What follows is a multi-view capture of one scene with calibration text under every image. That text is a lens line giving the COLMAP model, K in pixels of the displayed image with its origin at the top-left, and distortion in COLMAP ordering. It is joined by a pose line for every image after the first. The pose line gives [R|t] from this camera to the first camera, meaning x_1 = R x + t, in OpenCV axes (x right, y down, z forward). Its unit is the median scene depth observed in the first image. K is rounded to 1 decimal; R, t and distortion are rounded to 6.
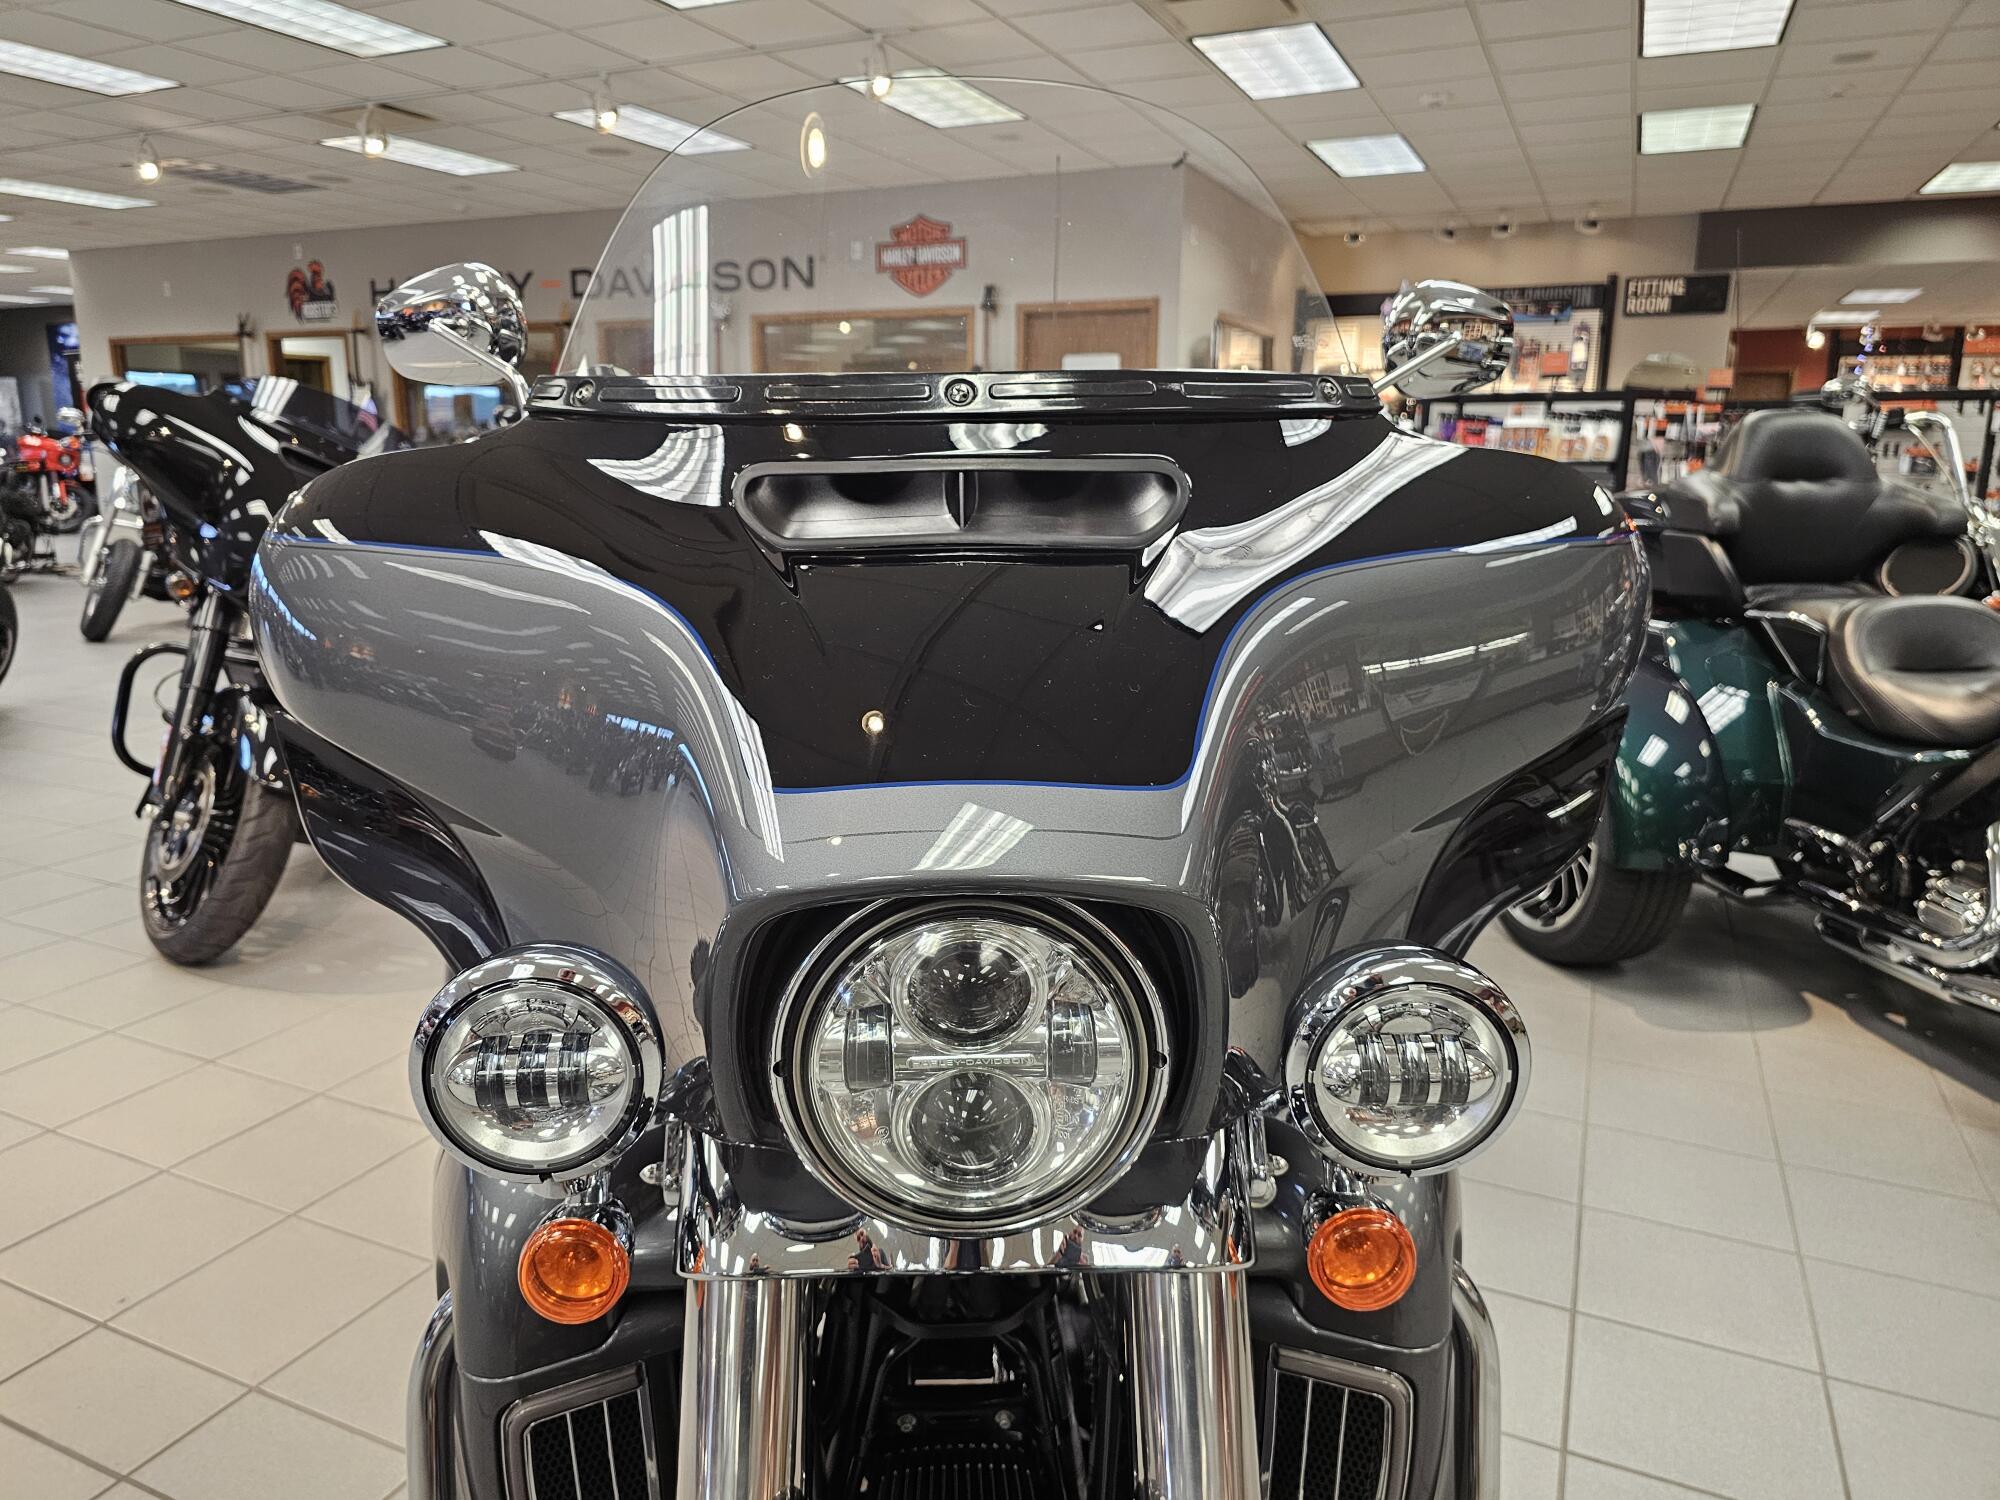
lens RADIAL K [[1350.9, 0, 955.0], [0, 1350.9, 753.9], [0, 0, 1]] dist [0.034141, -0.033468]
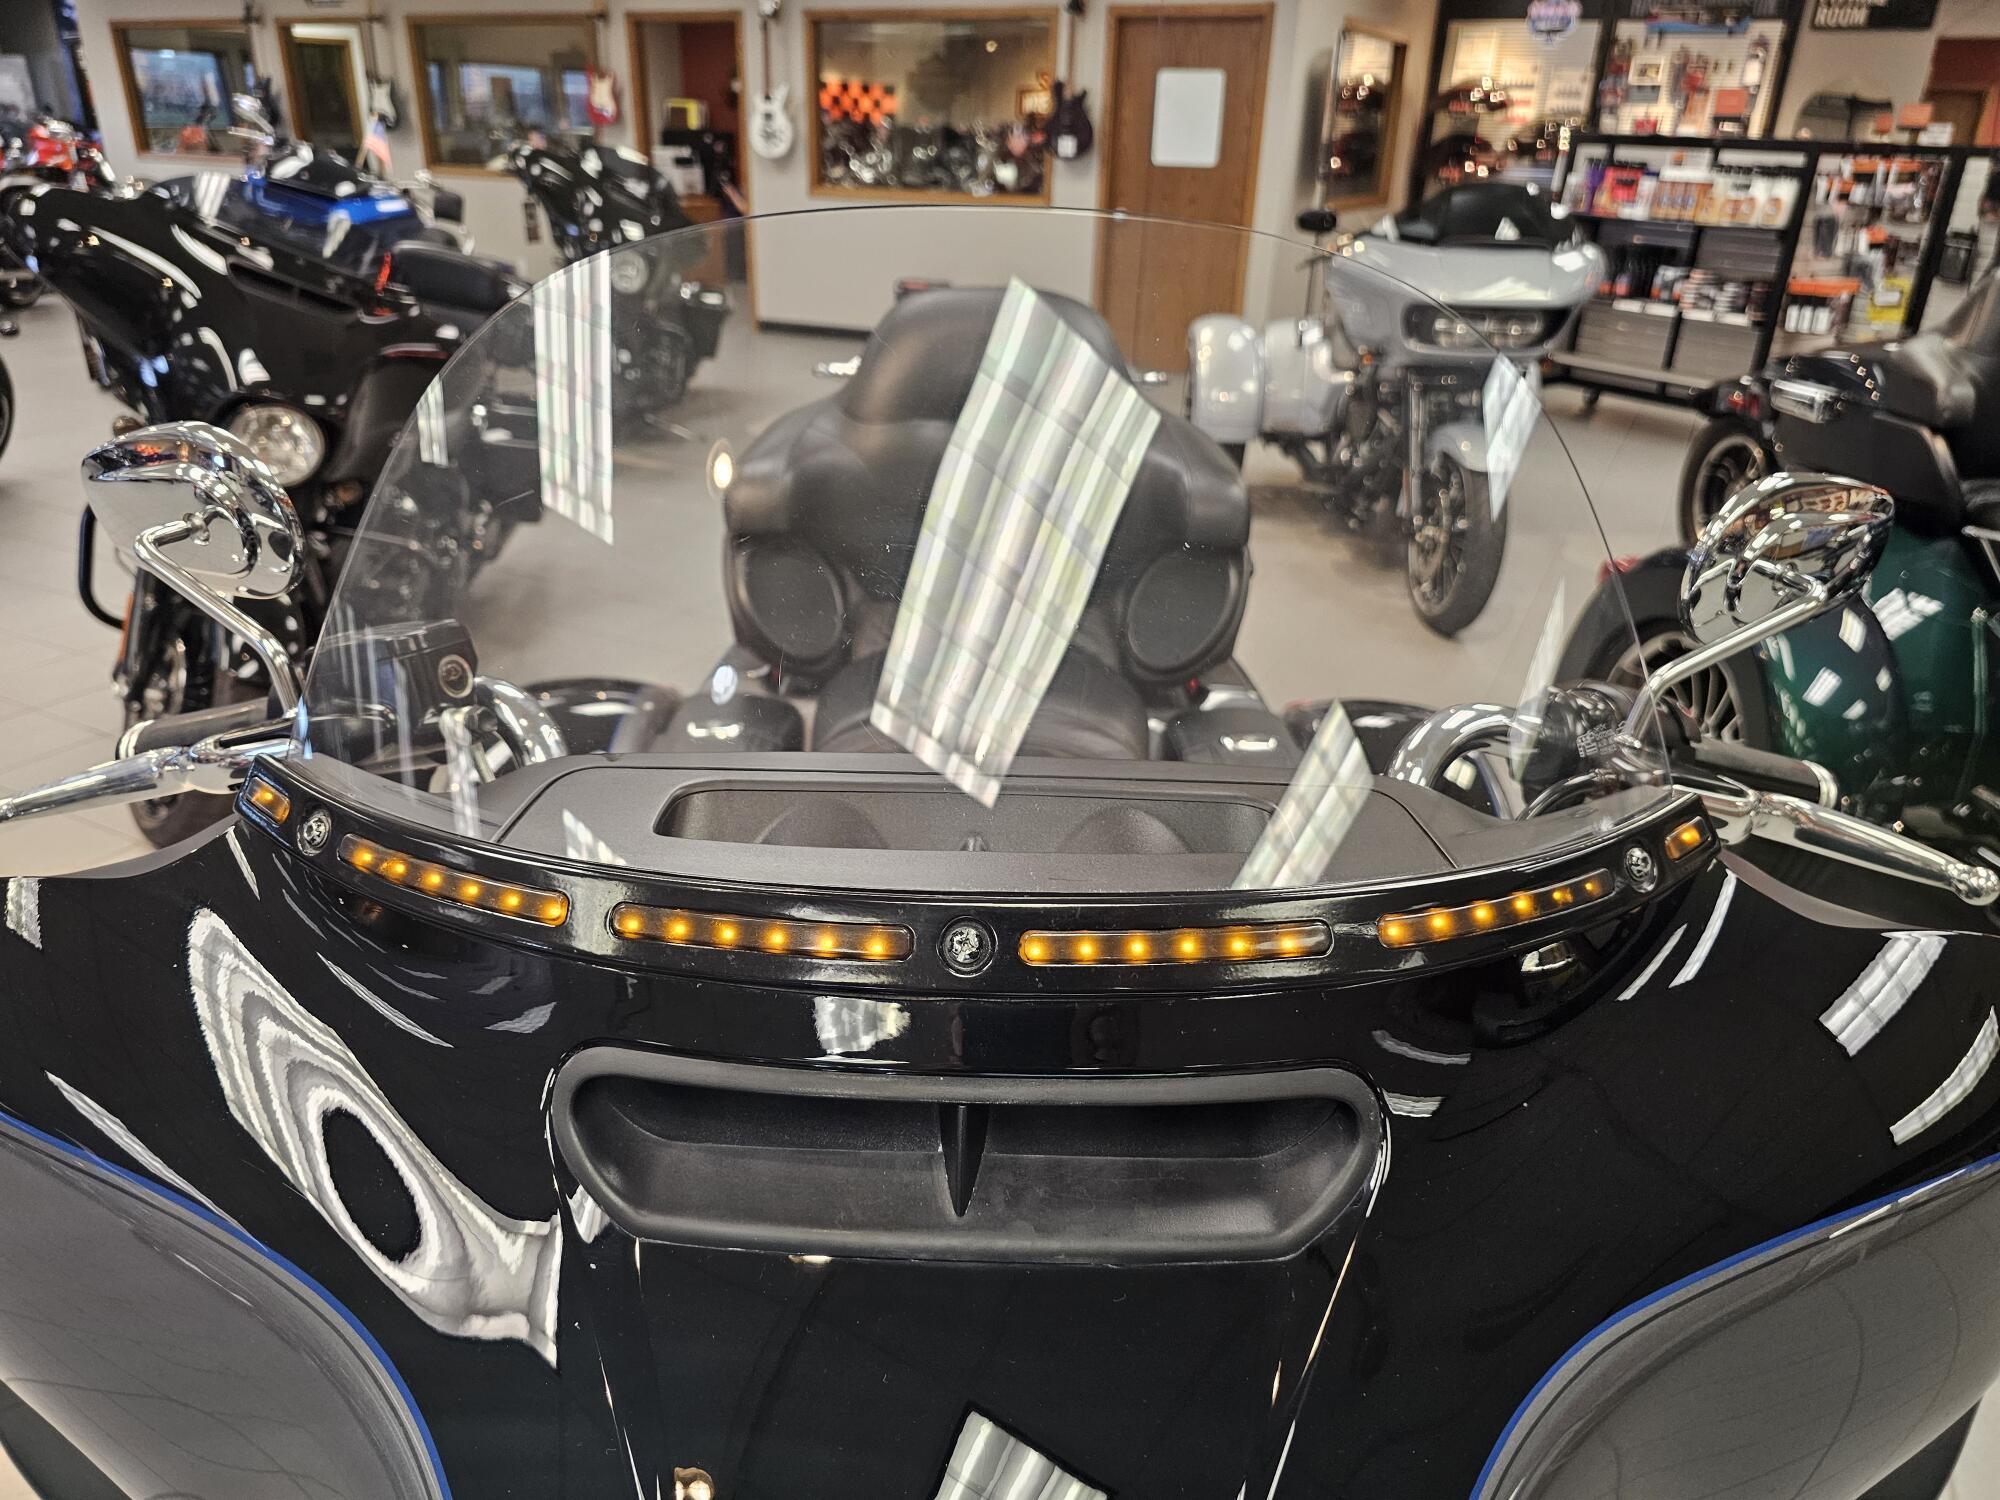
lens RADIAL K [[1350.9, 0, 973.5], [0, 1350.9, 723.2], [0, 0, 1]] dist [0.034141, -0.033468]
pose [[0.998893, 0.036069, -0.030189, 0.003647], [-0.029470, 0.980163, 0.195989, -0.122075], [0.036659, -0.194882, 0.980141, 0.125461]]
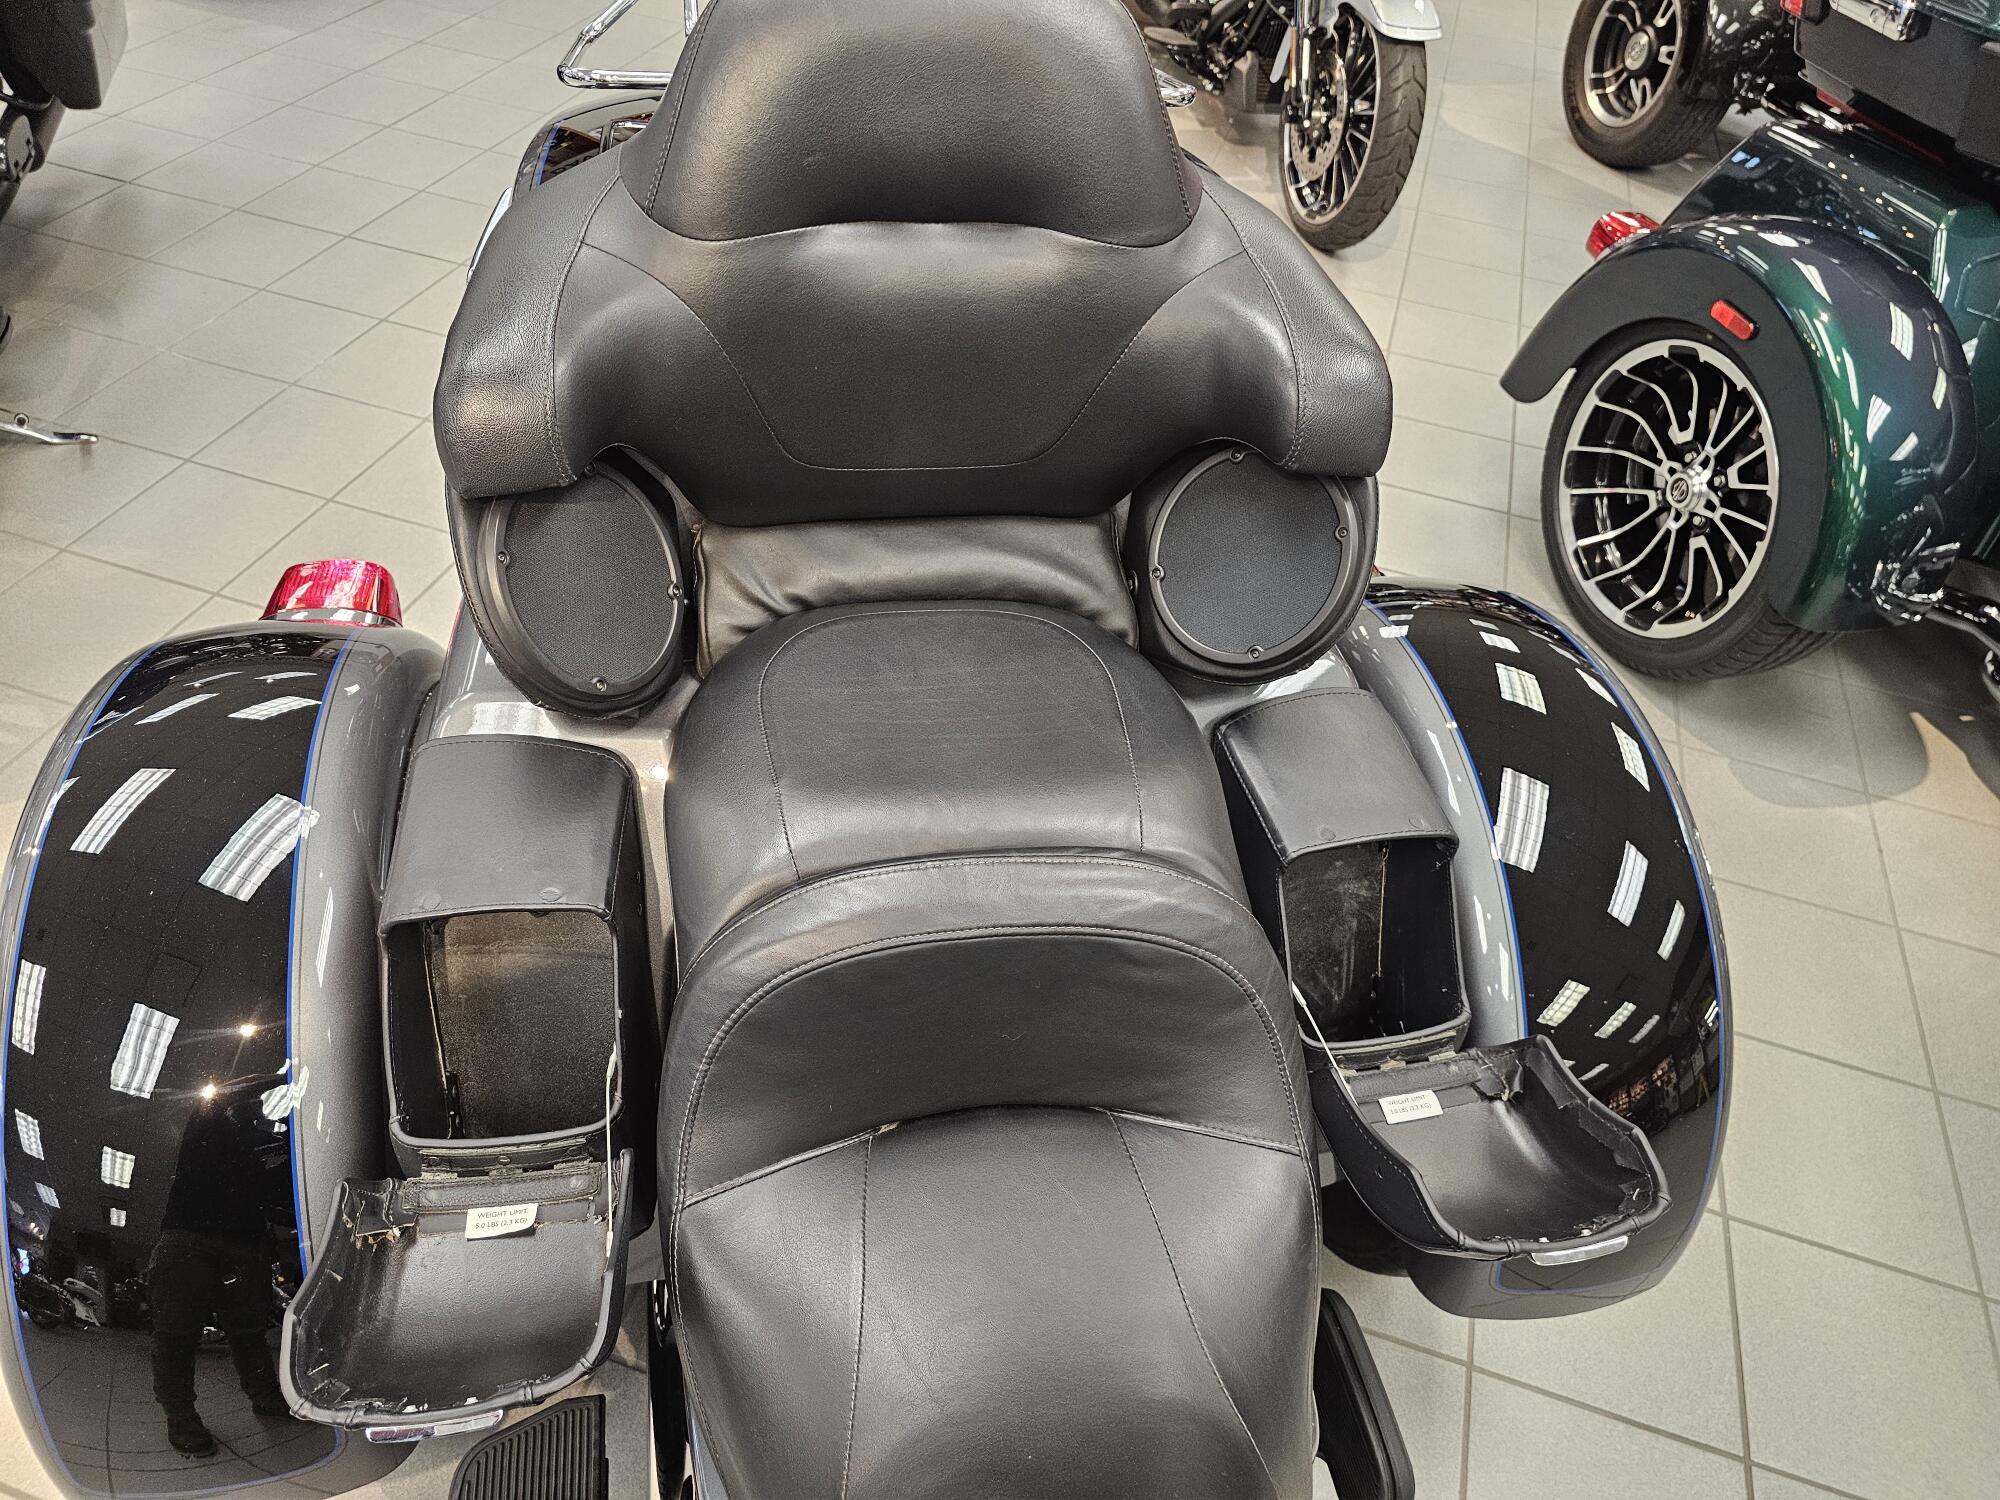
lens RADIAL K [[1350.9, 0, 979.7], [0, 1350.9, 752.9], [0, 0, 1]] dist [0.034141, -0.033468]
pose [[0.985921, -0.051373, 0.159127, -0.049963], [-0.042747, 0.842579, 0.536874, -0.195262], [-0.161658, -0.536117, 0.828520, 0.366353]]
